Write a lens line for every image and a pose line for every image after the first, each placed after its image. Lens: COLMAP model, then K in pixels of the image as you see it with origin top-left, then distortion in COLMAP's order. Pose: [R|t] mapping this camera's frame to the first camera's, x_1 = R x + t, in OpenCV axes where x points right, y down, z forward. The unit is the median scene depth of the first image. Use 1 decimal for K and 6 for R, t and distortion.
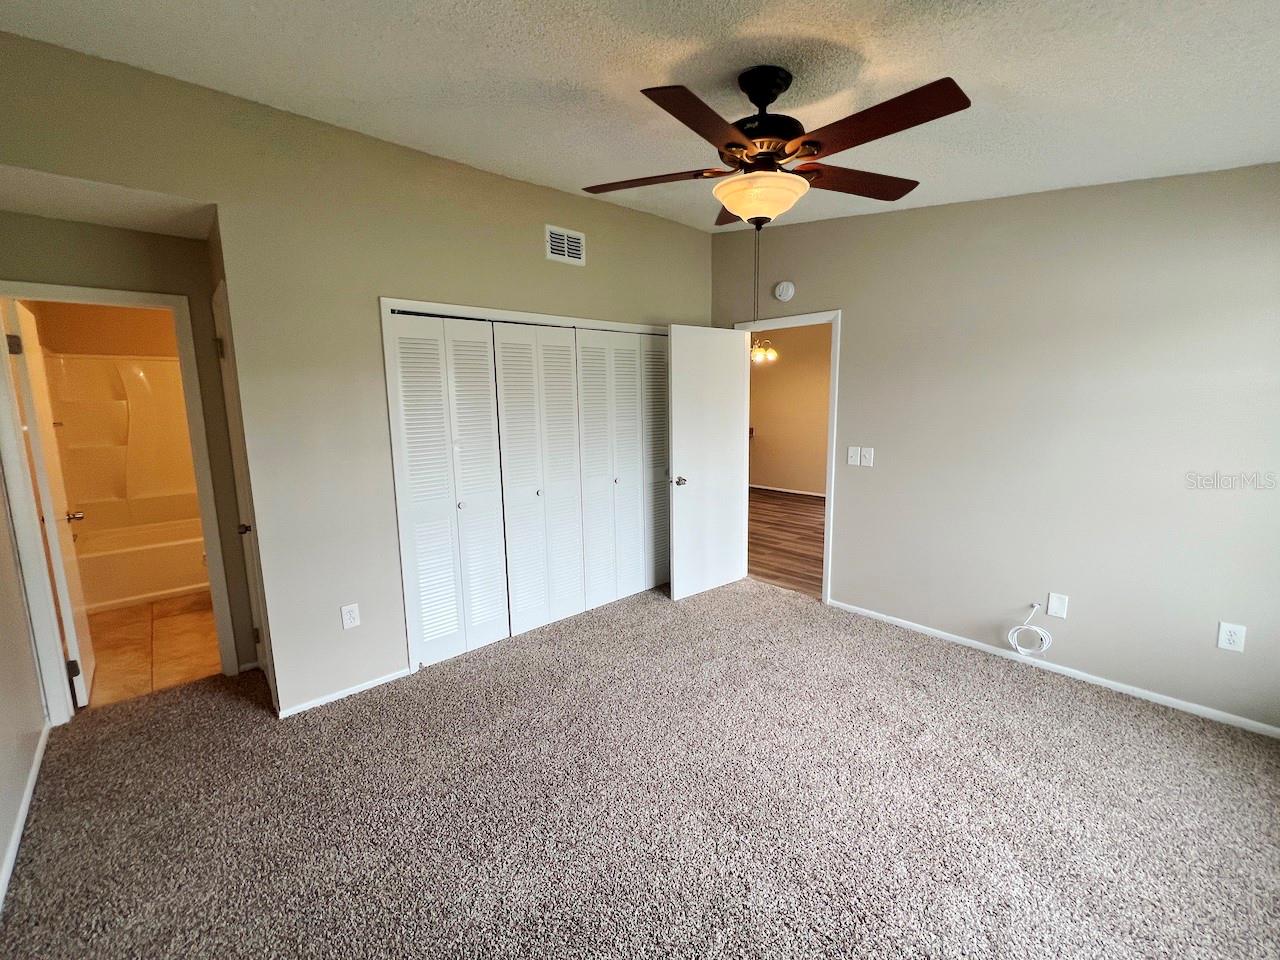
lens RADIAL K [[544.6, 0, 639.7], [0, 544.6, 475.8], [0, 0, 1]] dist [-0.001751, -0.000254]
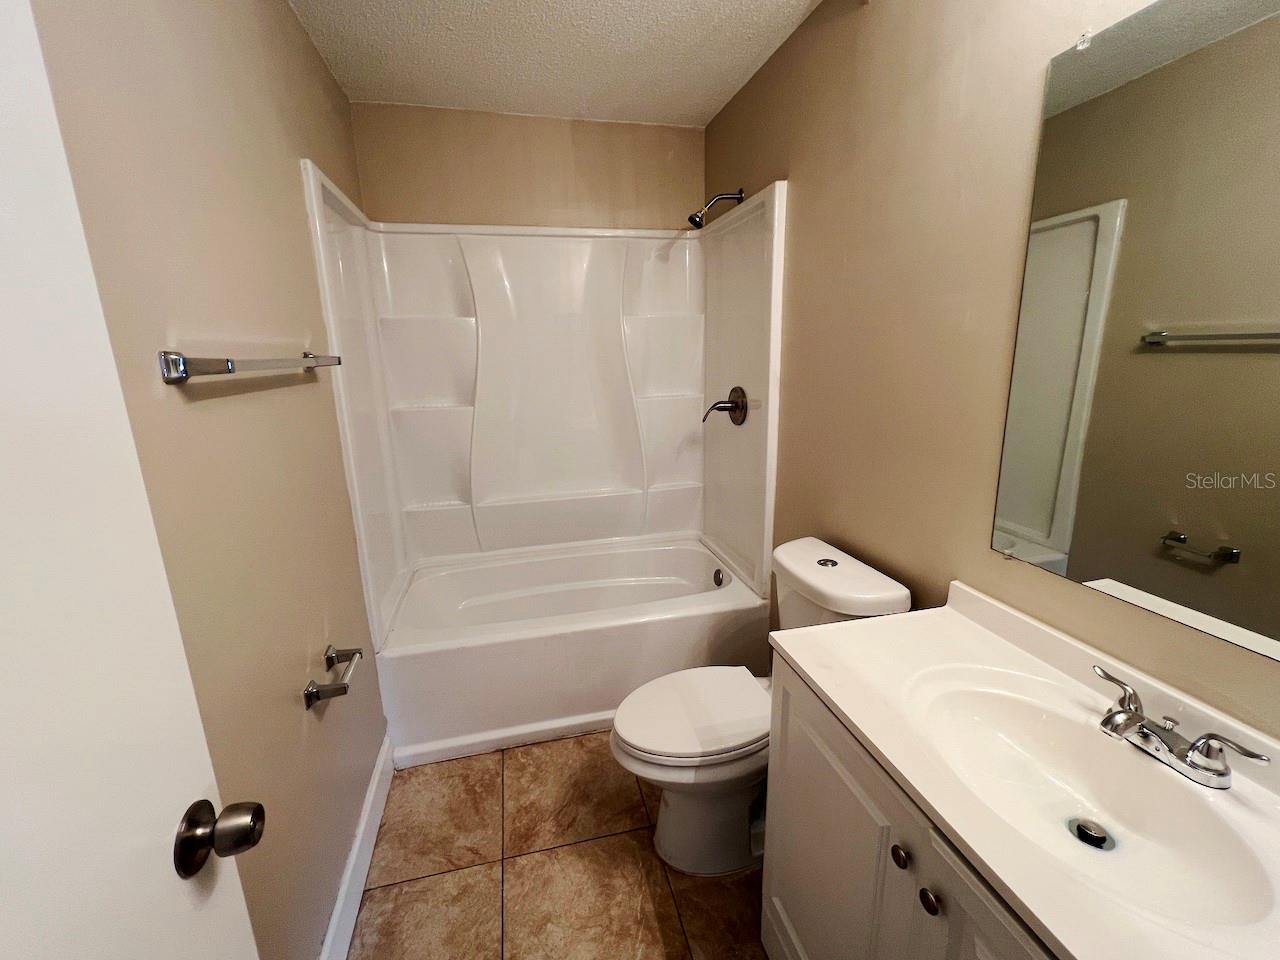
lens RADIAL K [[544.6, 0, 639.7], [0, 544.6, 475.8], [0, 0, 1]] dist [-0.001751, -0.000254]
pose [[0.882343, 0.103832, -0.459009, -0.572806], [-0.057884, 0.991895, 0.113107, -0.058685], [0.467033, -0.073230, 0.881202, 0.626439]]
